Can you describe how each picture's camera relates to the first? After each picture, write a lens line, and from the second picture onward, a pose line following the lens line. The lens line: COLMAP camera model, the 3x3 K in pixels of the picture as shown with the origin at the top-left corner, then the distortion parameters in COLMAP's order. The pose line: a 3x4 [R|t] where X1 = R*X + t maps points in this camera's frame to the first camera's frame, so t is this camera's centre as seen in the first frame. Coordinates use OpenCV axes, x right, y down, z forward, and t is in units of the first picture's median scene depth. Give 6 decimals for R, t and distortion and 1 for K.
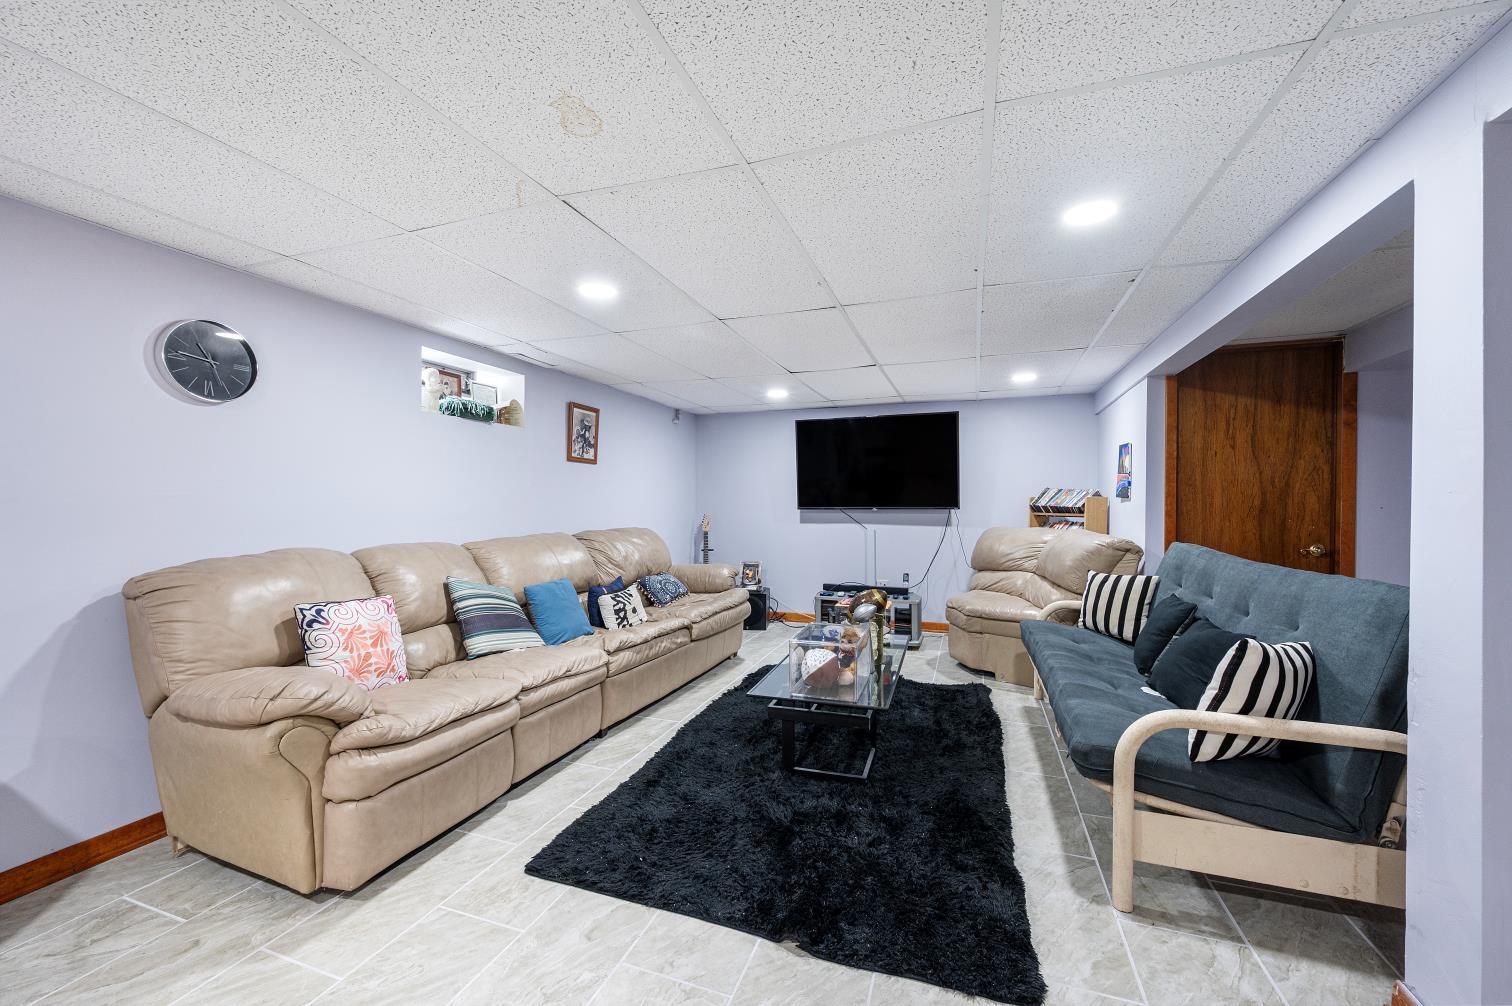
lens RADIAL K [[599.5, 0, 754.9], [0, 599.5, 486.7], [0, 0, 1]] dist [0.002163, -0.000017]
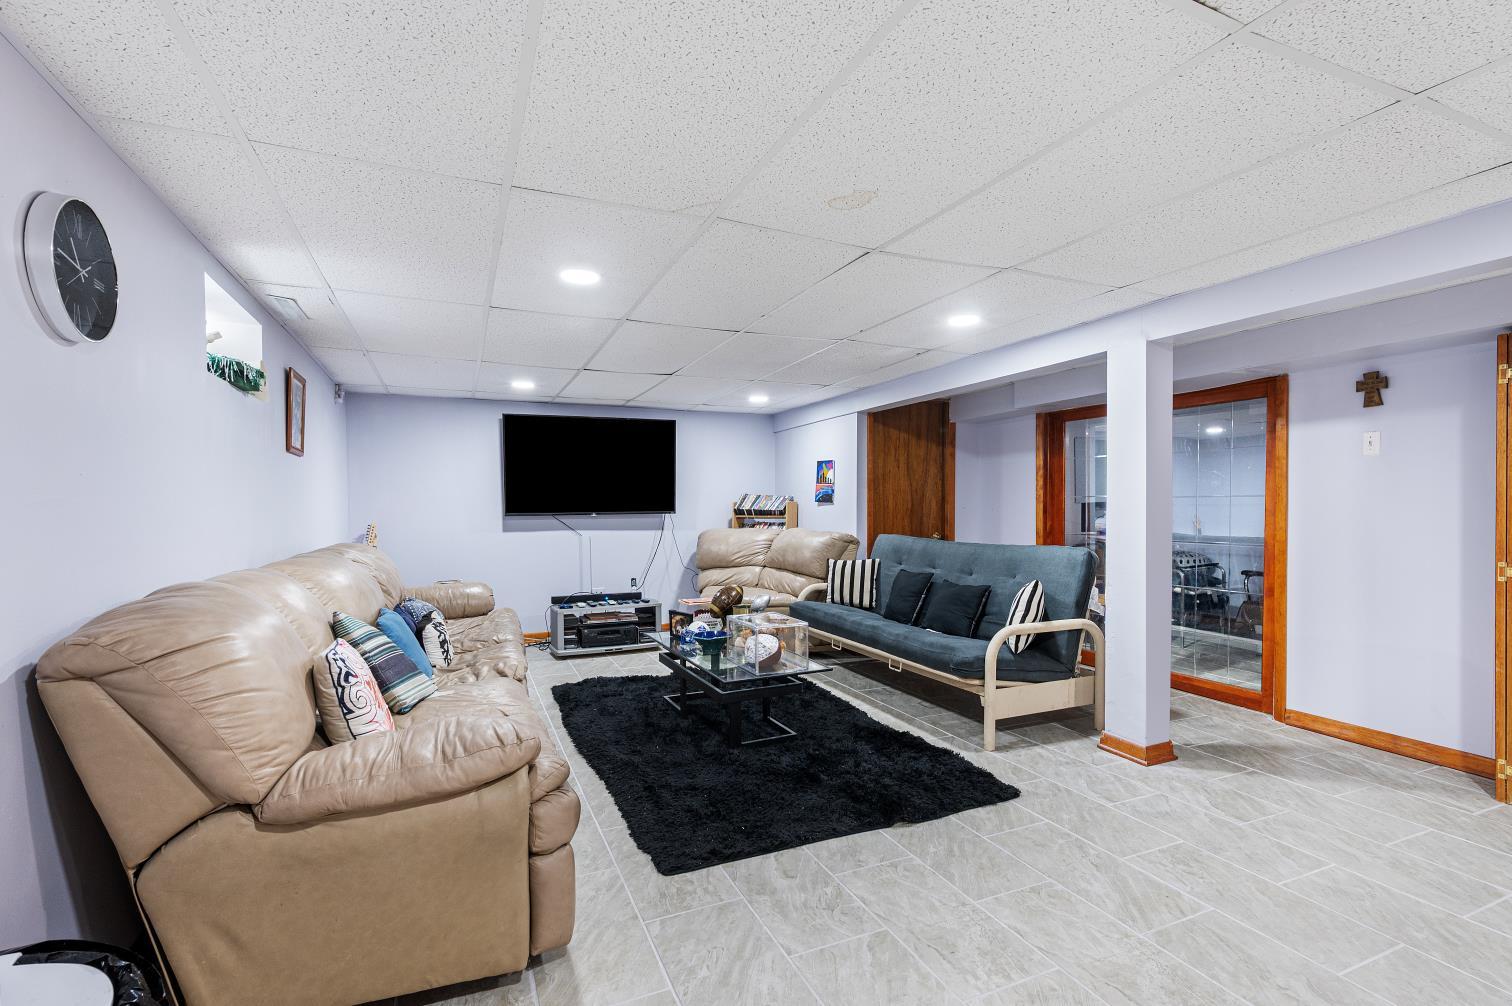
lens RADIAL K [[690.1, 0, 756.0], [0, 690.1, 503.0], [0, 0, 1]] dist [0.000674, 0.000060]
pose [[0.724595, -0.001601, 0.689173, -0.587007], [-0.011619, 0.999827, 0.014539, 0.000387], [-0.689077, -0.018543, 0.724451, 0.039118]]
